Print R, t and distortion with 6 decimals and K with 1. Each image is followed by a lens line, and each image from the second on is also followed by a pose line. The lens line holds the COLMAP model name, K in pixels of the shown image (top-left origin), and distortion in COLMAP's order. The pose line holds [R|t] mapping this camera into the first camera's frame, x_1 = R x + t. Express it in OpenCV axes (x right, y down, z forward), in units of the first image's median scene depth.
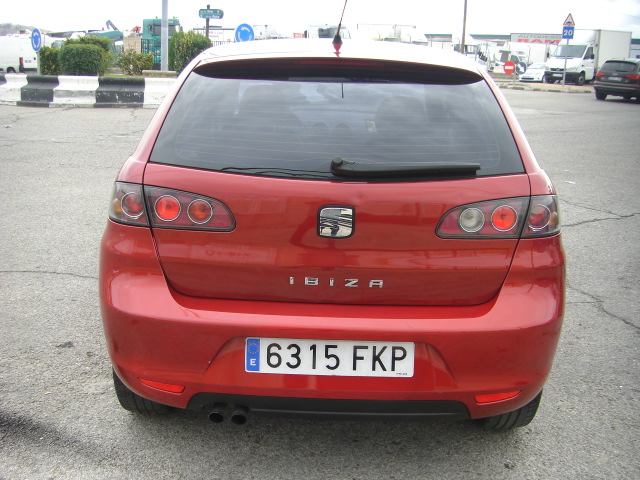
lens RADIAL K [[725.6, 0, 296.6], [0, 725.6, 299.3], [0, 0, 1]] dist [-0.192520, 0.133590]
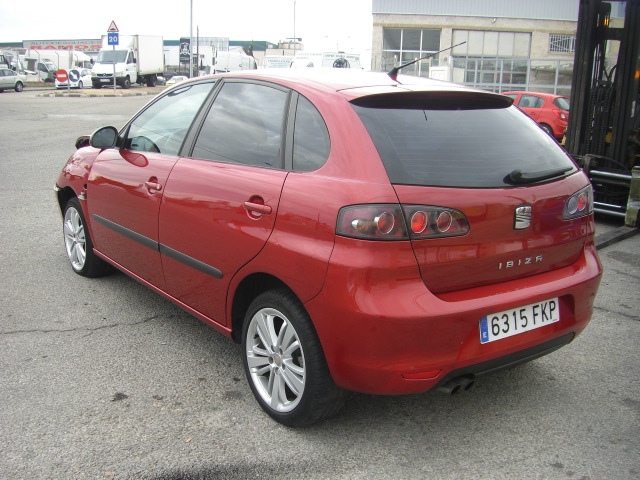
lens RADIAL K [[725.6, 0, 296.6], [0, 725.6, 299.3], [0, 0, 1]] dist [-0.192520, 0.133590]
pose [[0.795934, -0.186107, 0.576067, -1.026876], [0.190347, 0.980248, 0.053687, -0.103549], [-0.574680, 0.066921, 0.815638, 0.165883]]
